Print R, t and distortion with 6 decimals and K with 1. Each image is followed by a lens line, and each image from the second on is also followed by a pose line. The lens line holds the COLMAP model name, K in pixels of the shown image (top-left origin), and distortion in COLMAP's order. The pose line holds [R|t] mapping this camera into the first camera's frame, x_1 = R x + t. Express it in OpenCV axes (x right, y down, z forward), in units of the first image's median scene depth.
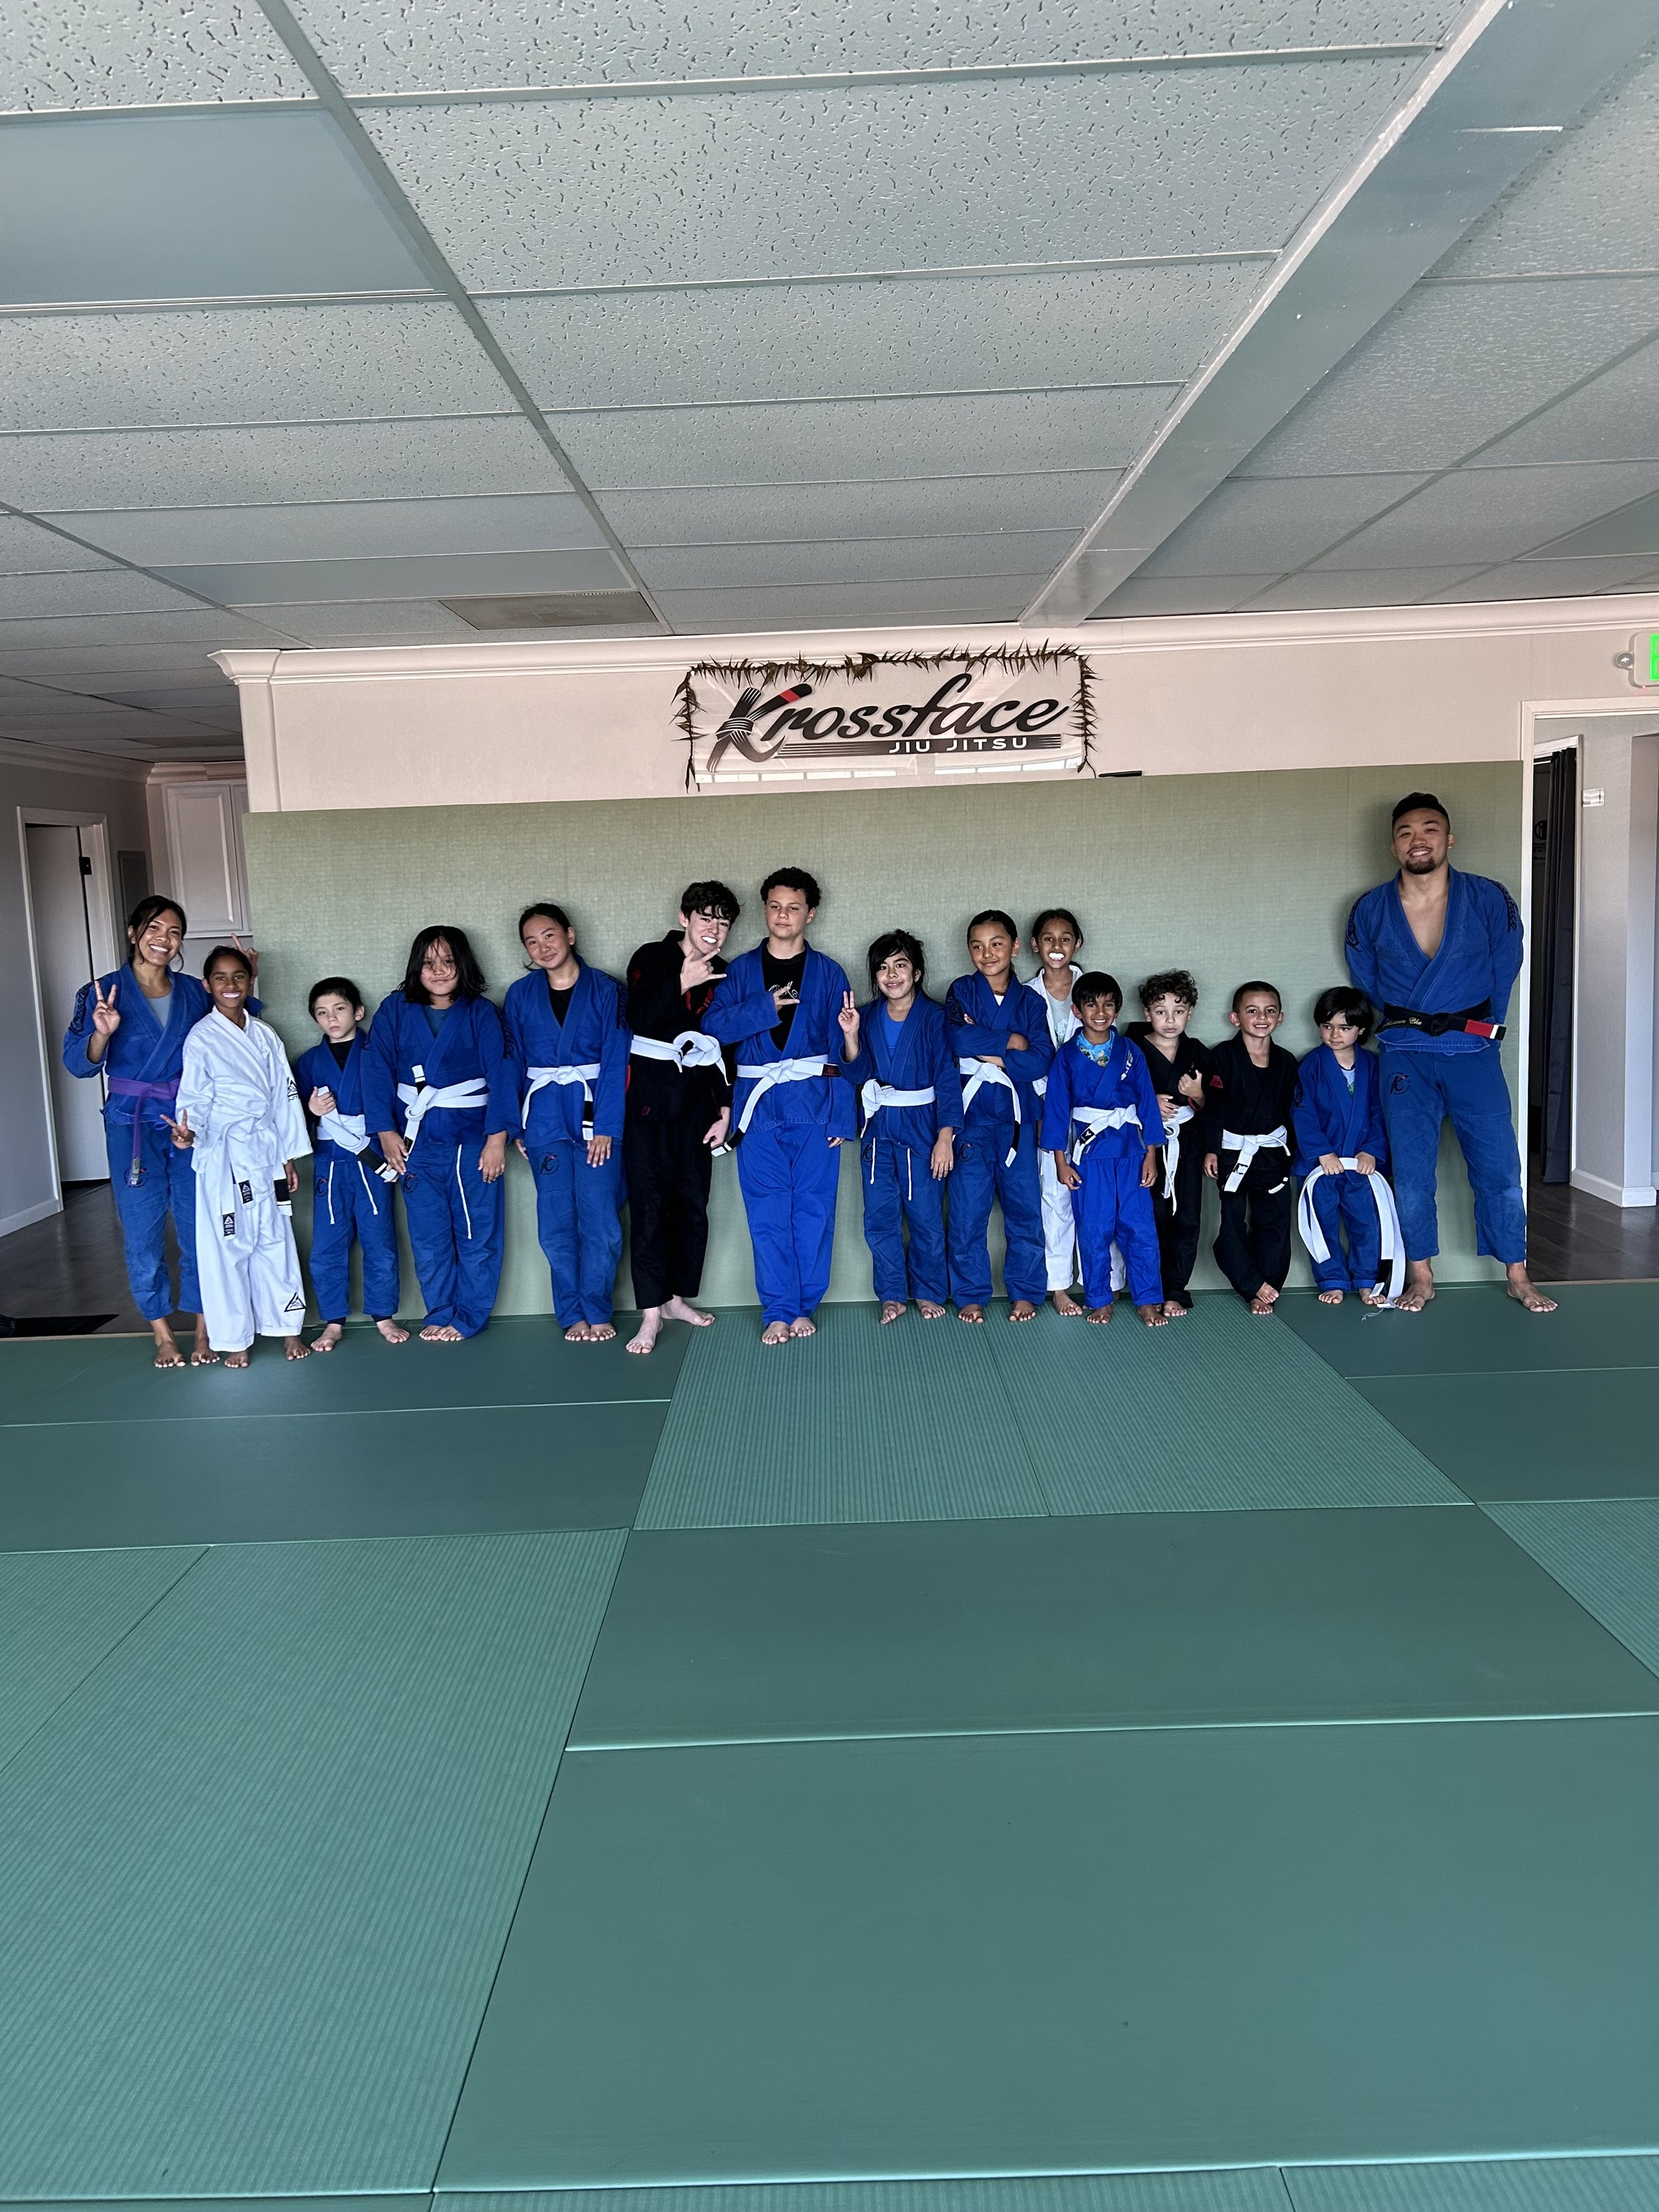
lens RADIAL K [[1657.2, 0, 811.9], [0, 1657.2, 1086.5], [0, 0, 1]] dist [0.030476, -0.042672]
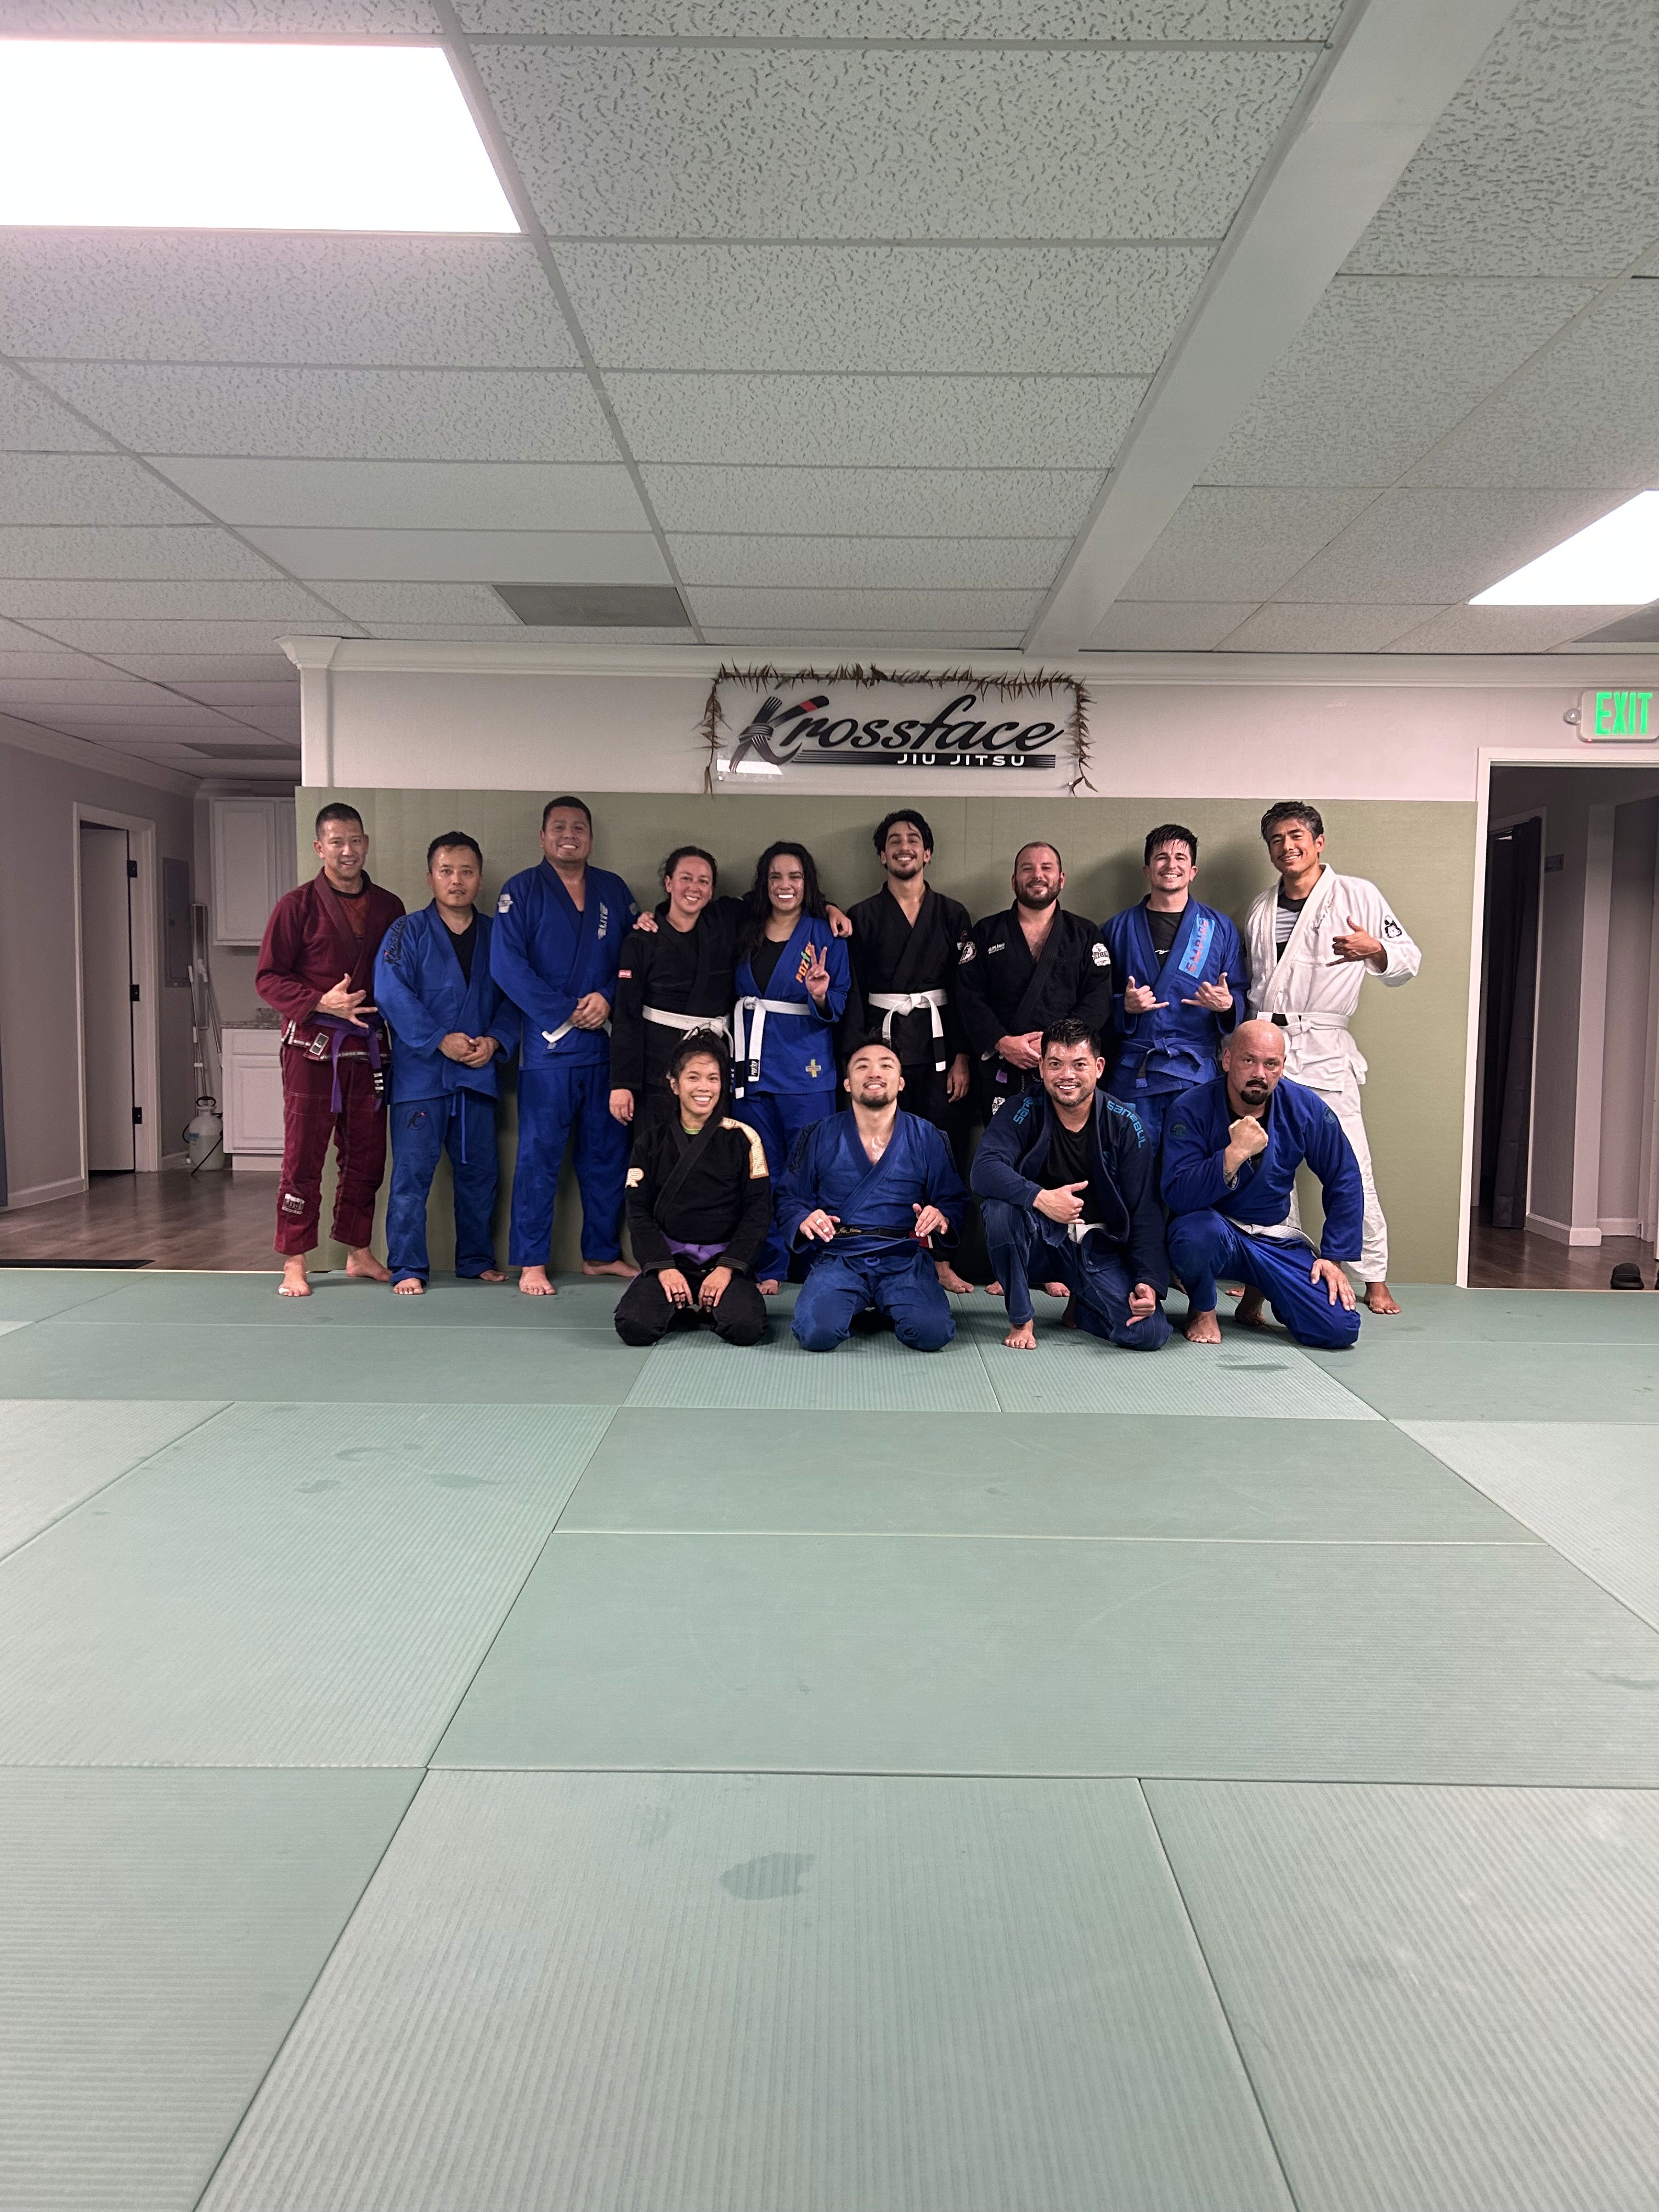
lens RADIAL K [[1657.1, 0, 839.8], [0, 1657.1, 1120.0], [0, 0, 1]] dist [0.030476, -0.042672]
pose [[0.998625, 0.051446, 0.010041, 0.010367], [-0.050908, 0.997552, -0.047951, 0.085942], [-0.012483, 0.047374, 0.998799, -0.071940]]
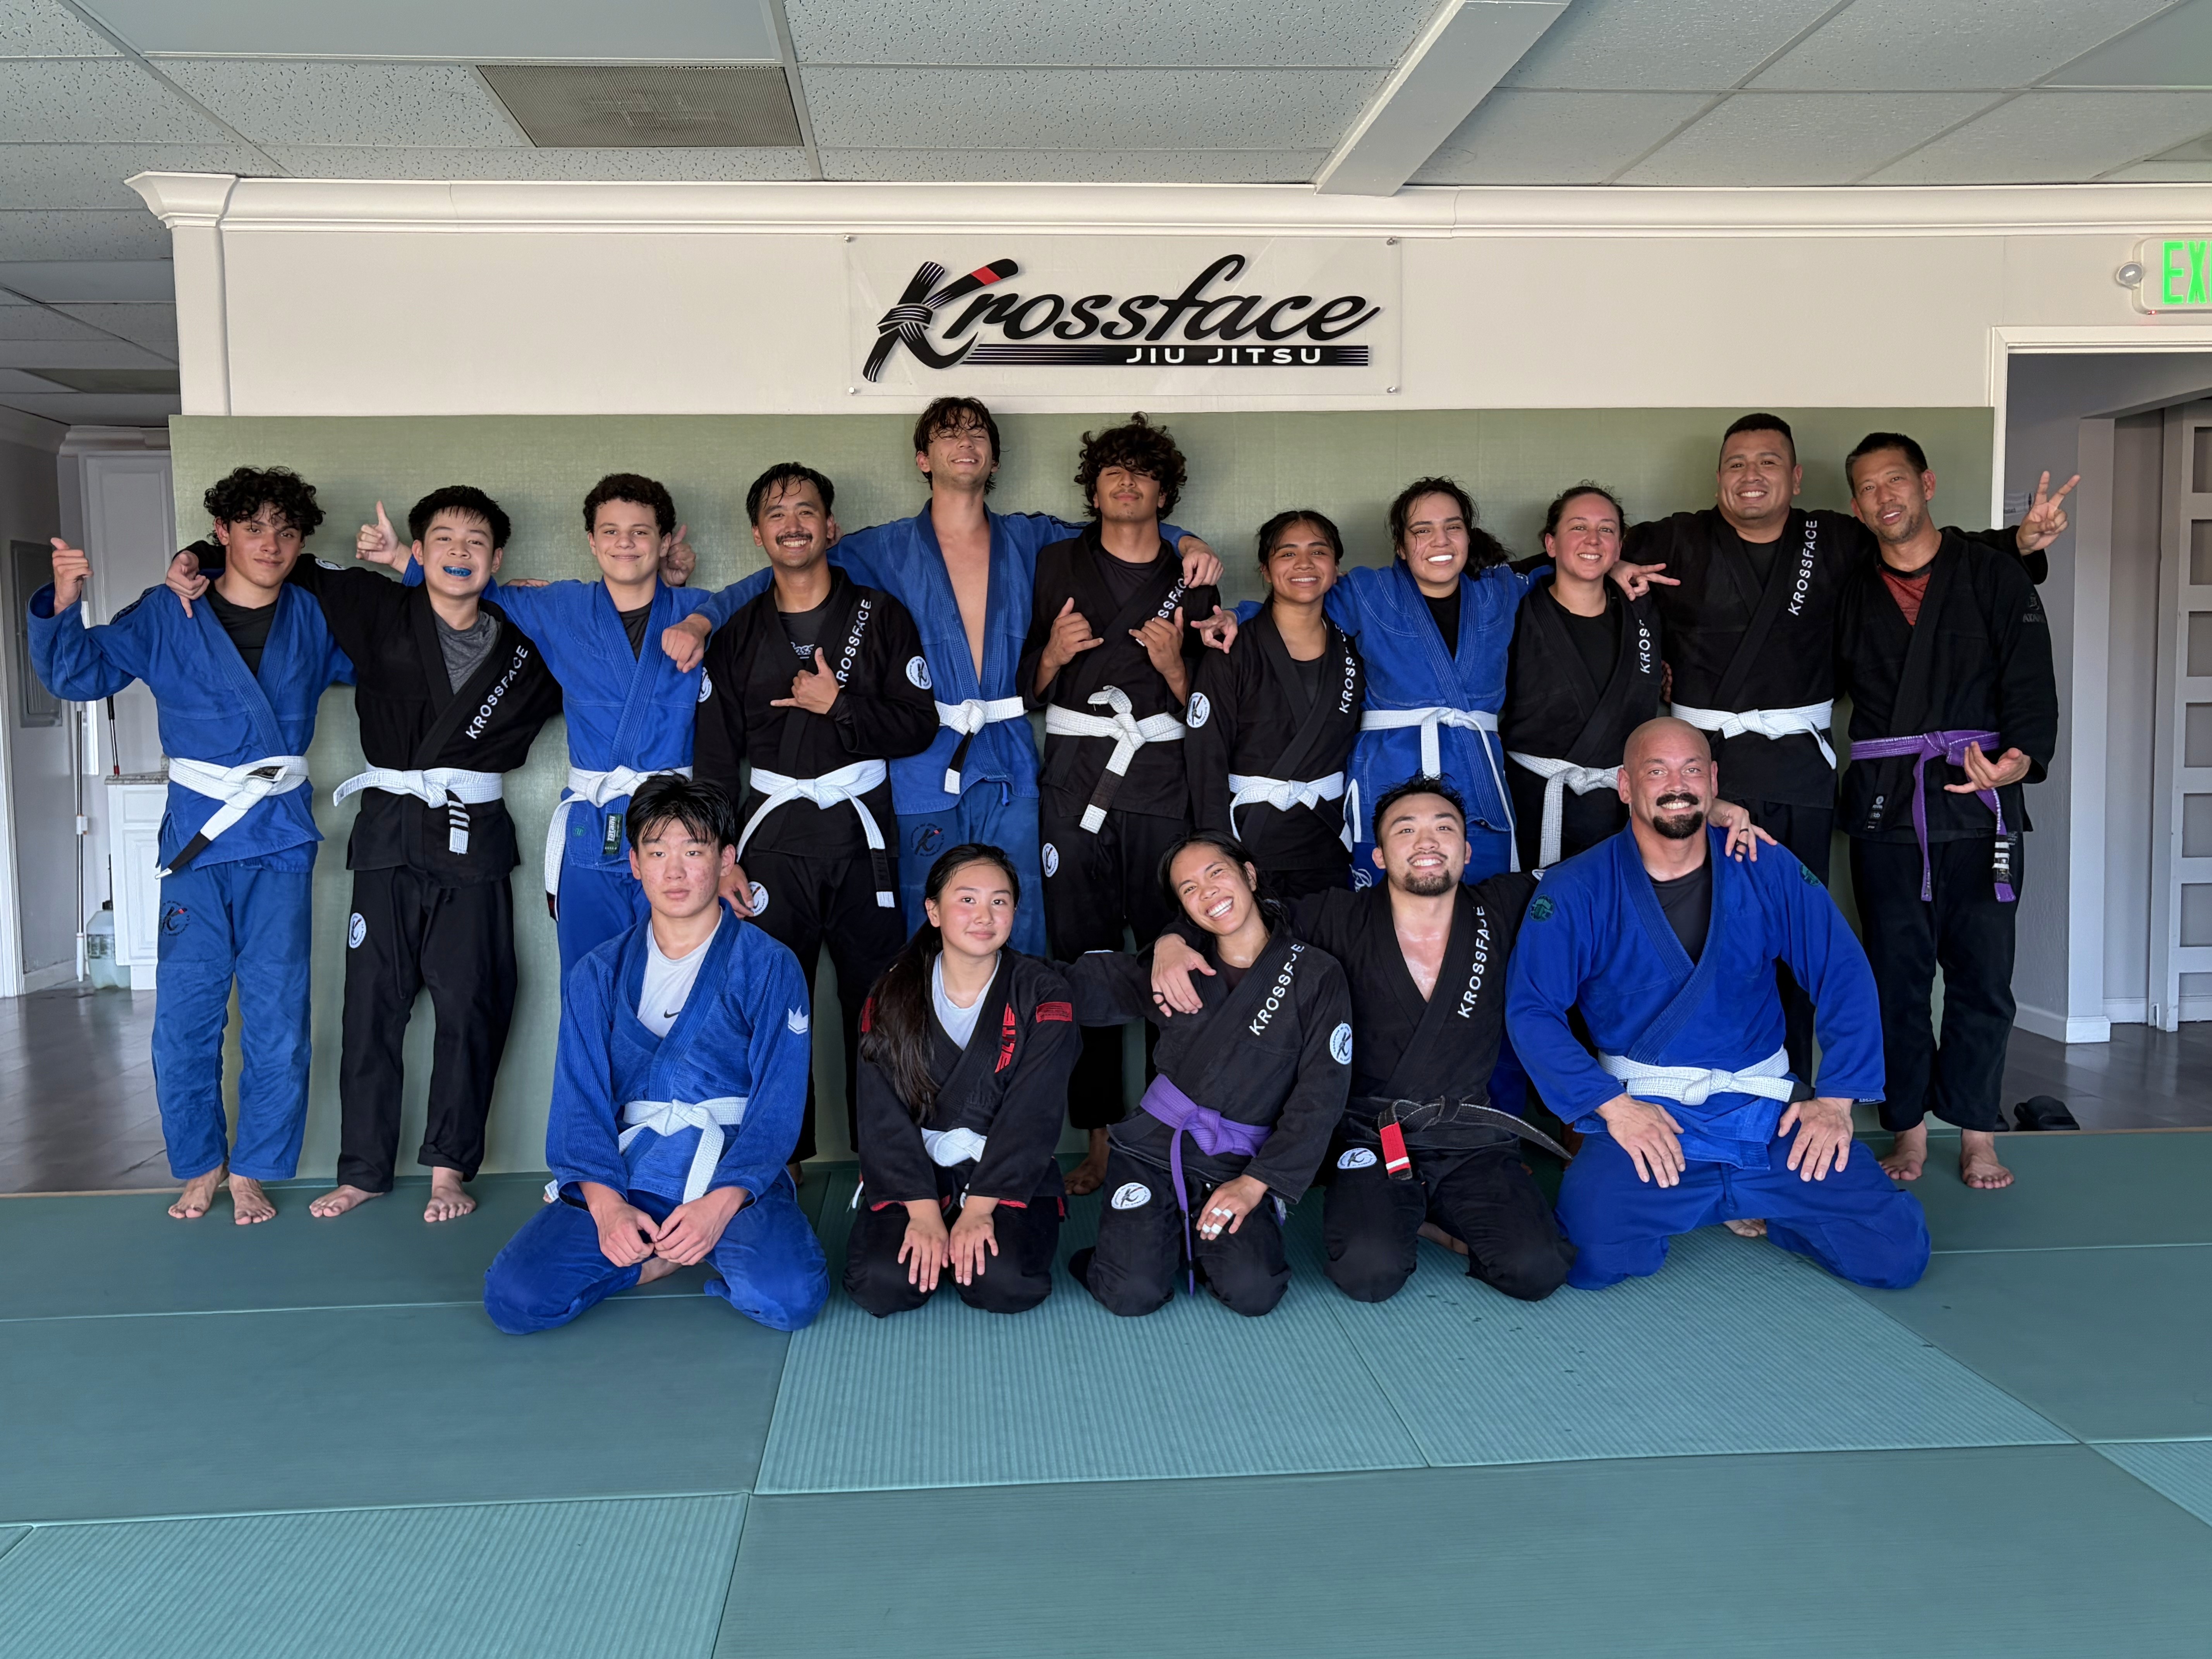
lens RADIAL K [[2012.1, 0, 1084.5], [0, 2012.1, 839.8], [0, 0, 1]] dist [0.000821, 0.012846]
pose [[0.996591, 0.019491, 0.080165, -0.035647], [-0.015390, 0.998556, -0.051462, 0.044227], [-0.081052, 0.050052, 0.995452, 0.168023]]
